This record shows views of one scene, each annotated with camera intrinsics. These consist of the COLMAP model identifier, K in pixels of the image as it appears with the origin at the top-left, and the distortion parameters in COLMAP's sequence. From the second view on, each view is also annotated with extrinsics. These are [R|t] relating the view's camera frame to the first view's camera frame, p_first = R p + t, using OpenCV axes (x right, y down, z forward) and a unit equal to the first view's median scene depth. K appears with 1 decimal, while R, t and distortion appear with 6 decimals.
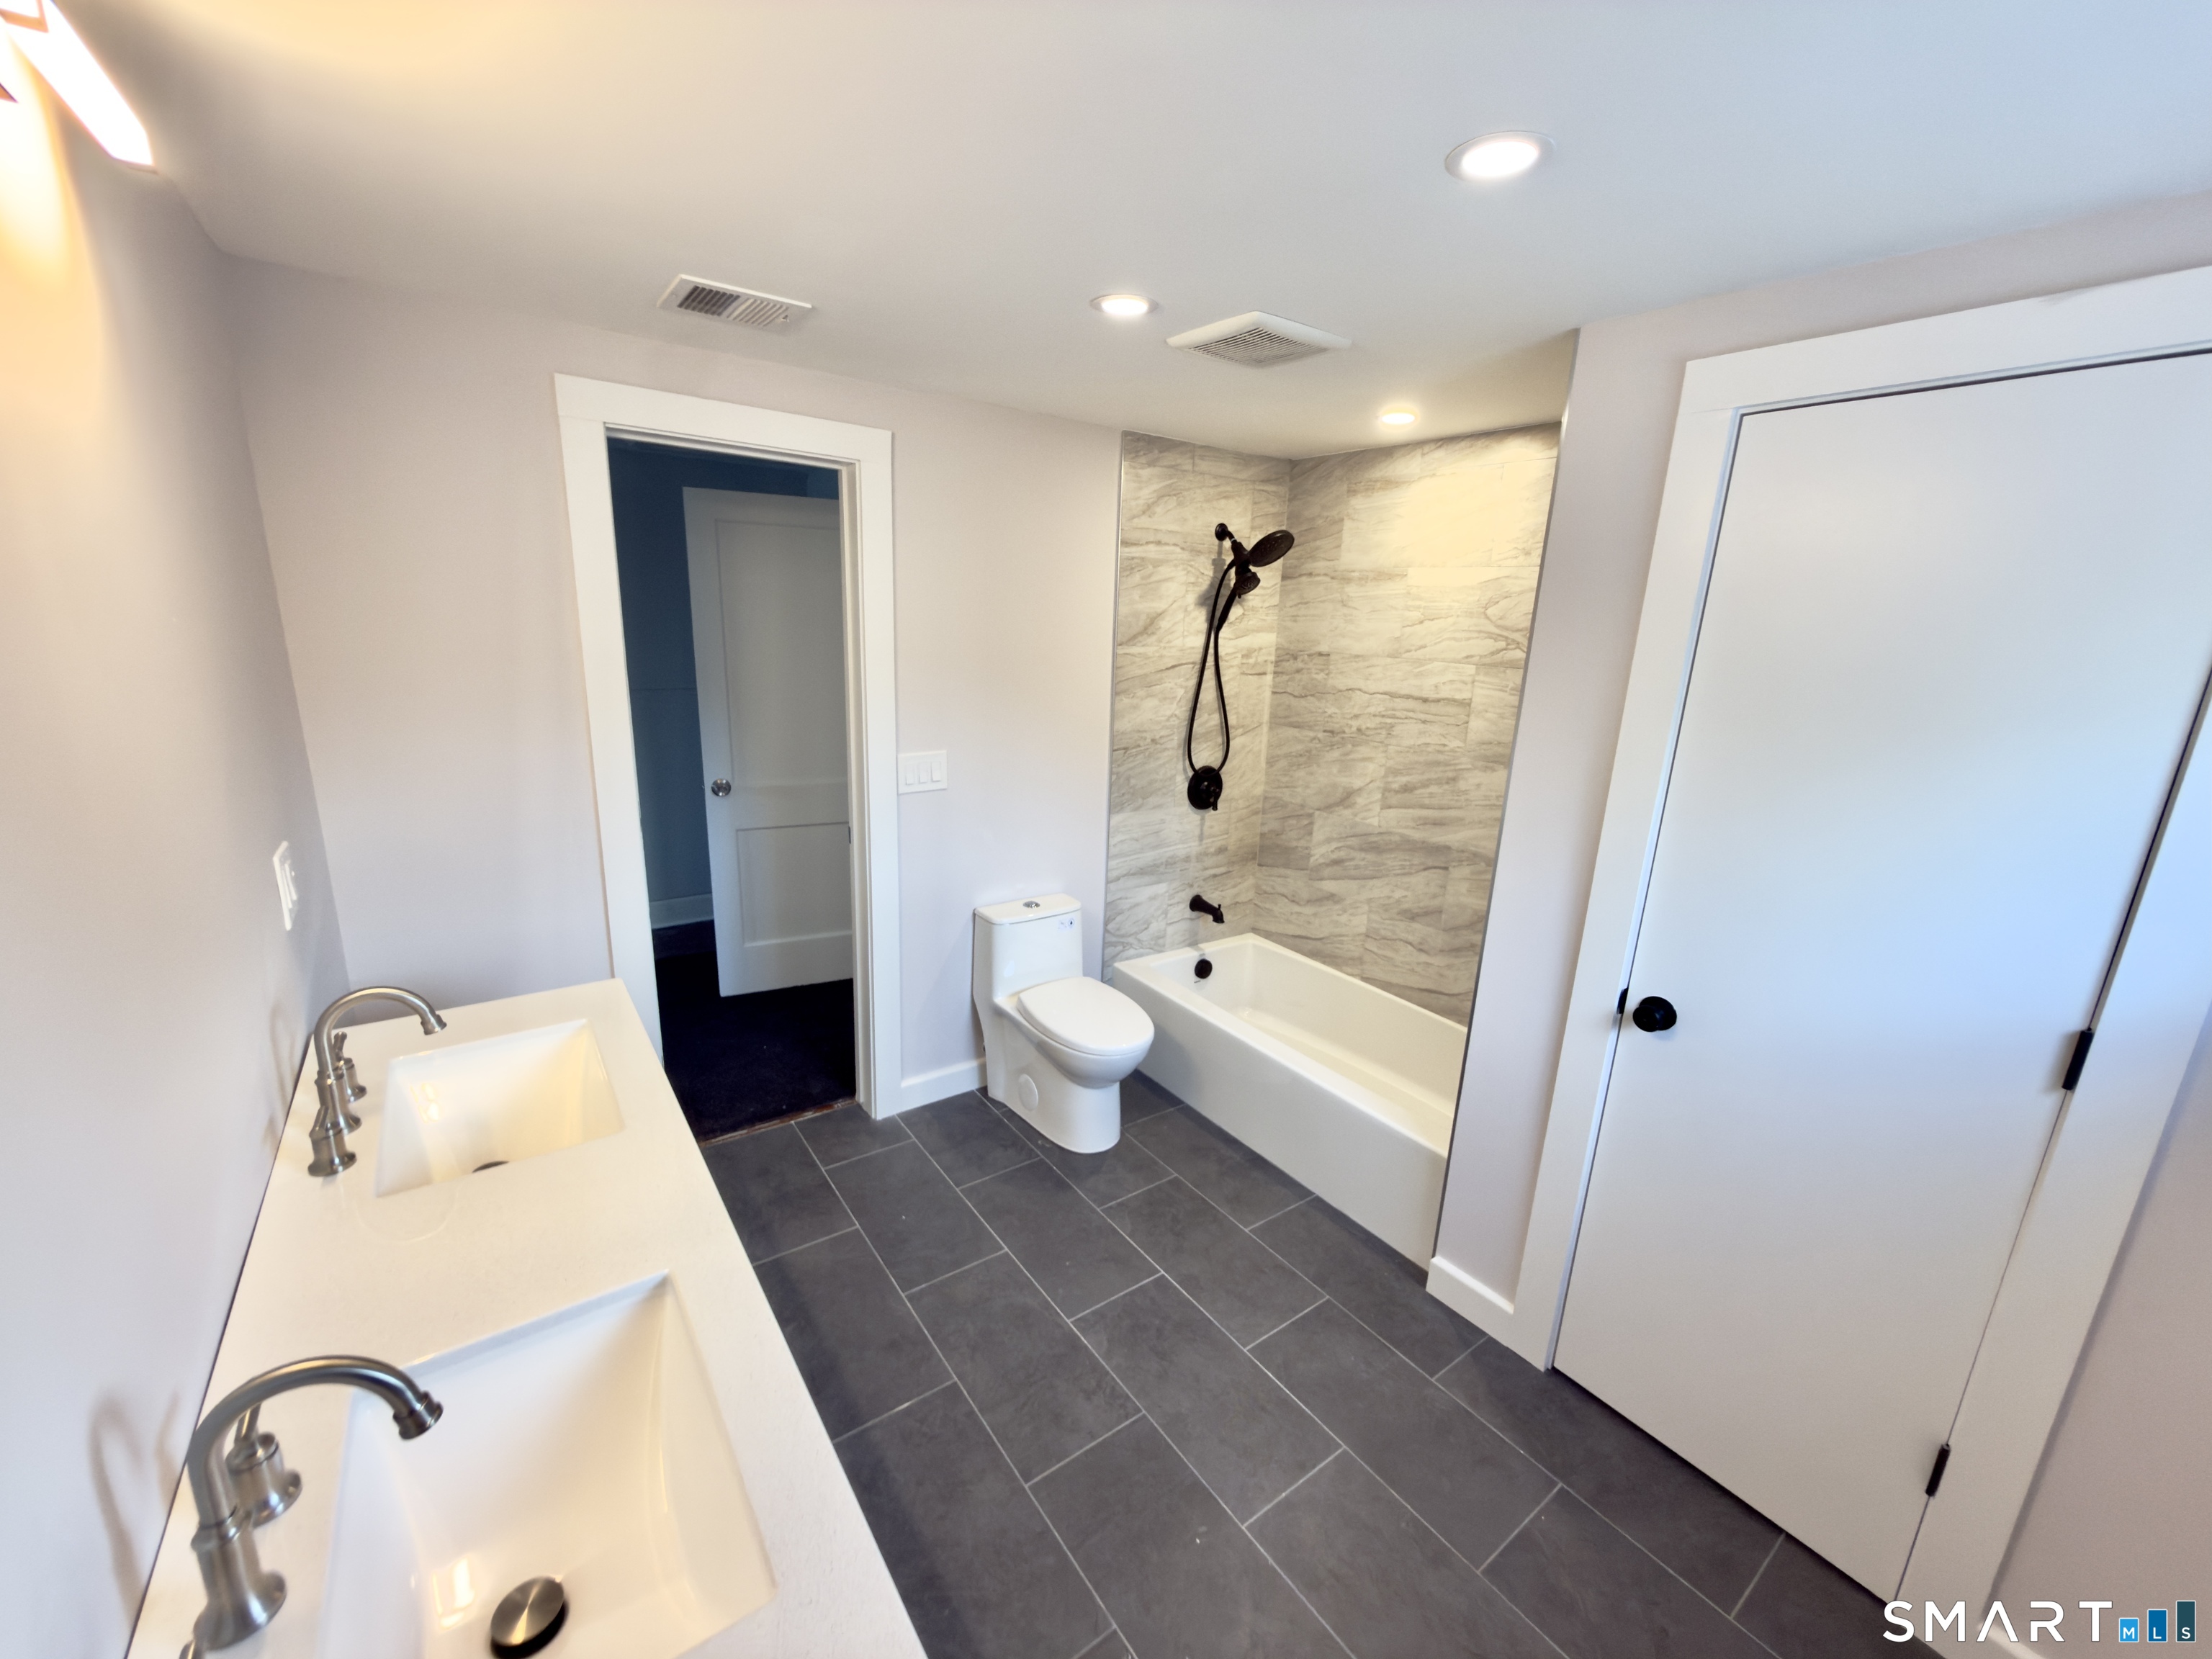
lens RADIAL K [[884.7, 0, 1106.8], [0, 884.7, 830.8], [0, 0, 1]] dist [0.000575, -0.000021]
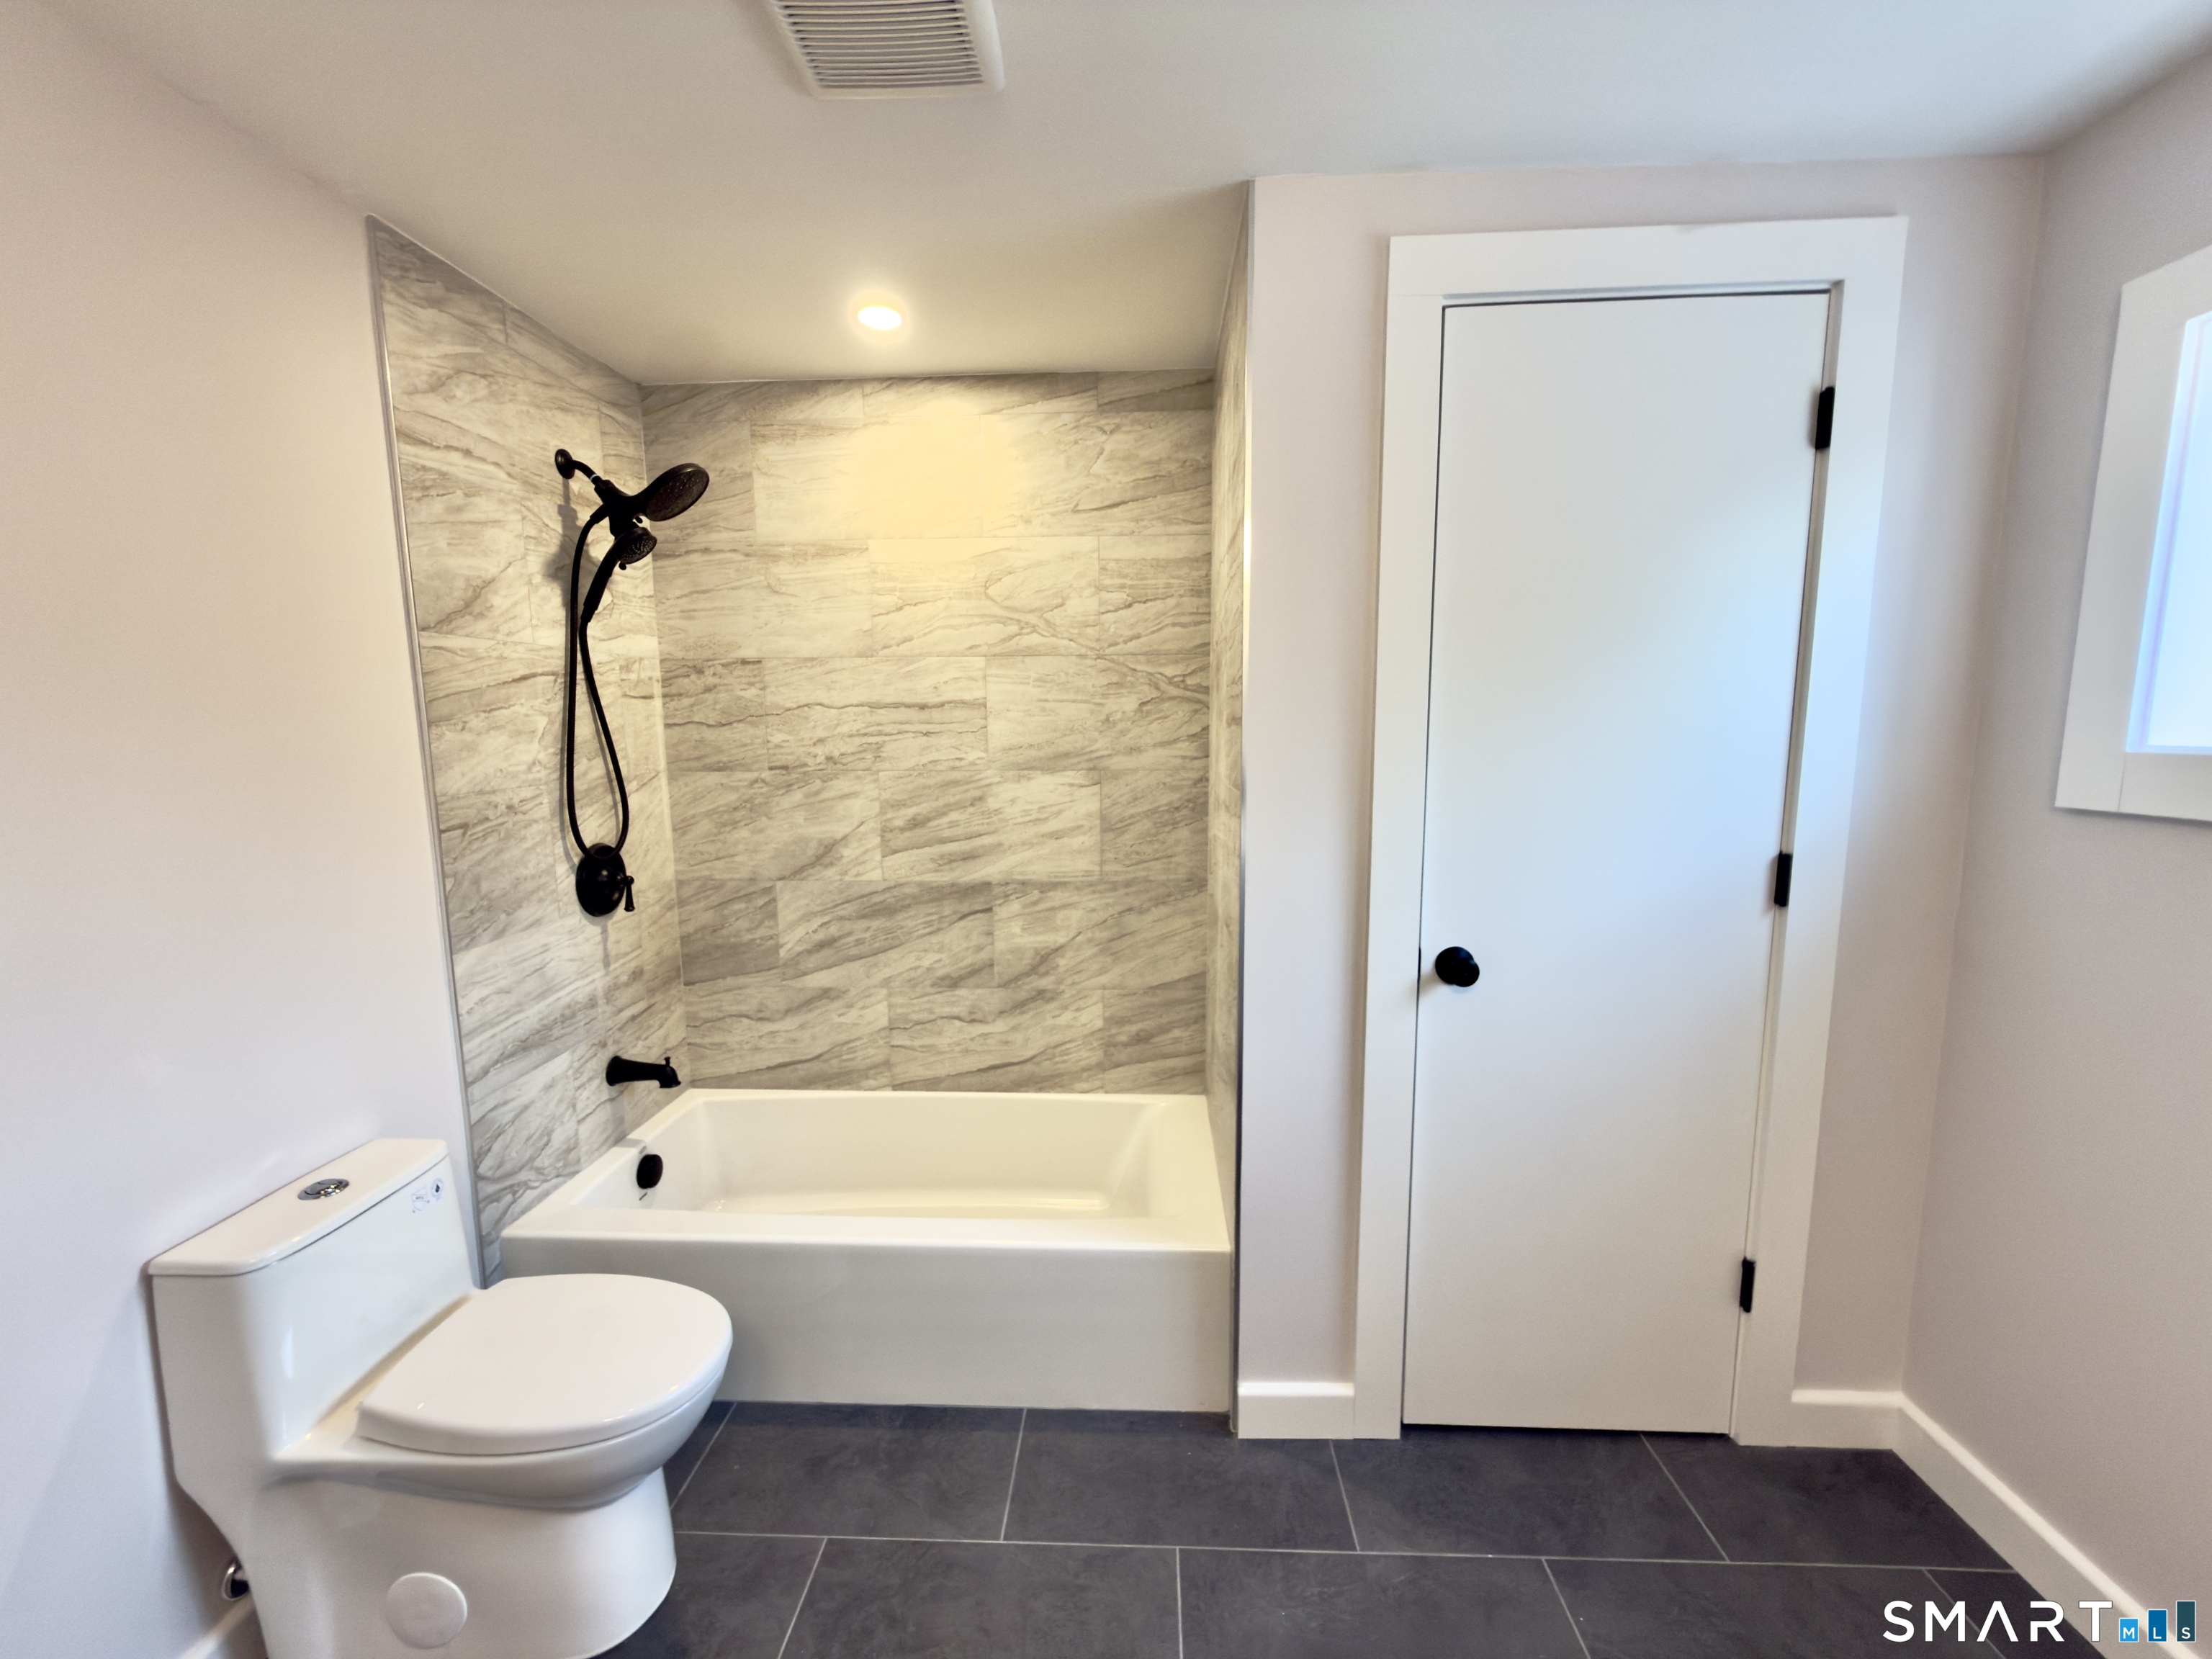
lens RADIAL K [[884.7, 0, 1106.8], [0, 884.7, 830.8], [0, 0, 1]] dist [0.000575, -0.000021]
pose [[0.620170, -0.142844, 0.771353, -0.149579], [0.224069, 0.974573, 0.000326, -0.003579], [-0.751786, 0.172634, 0.636408, 0.368968]]
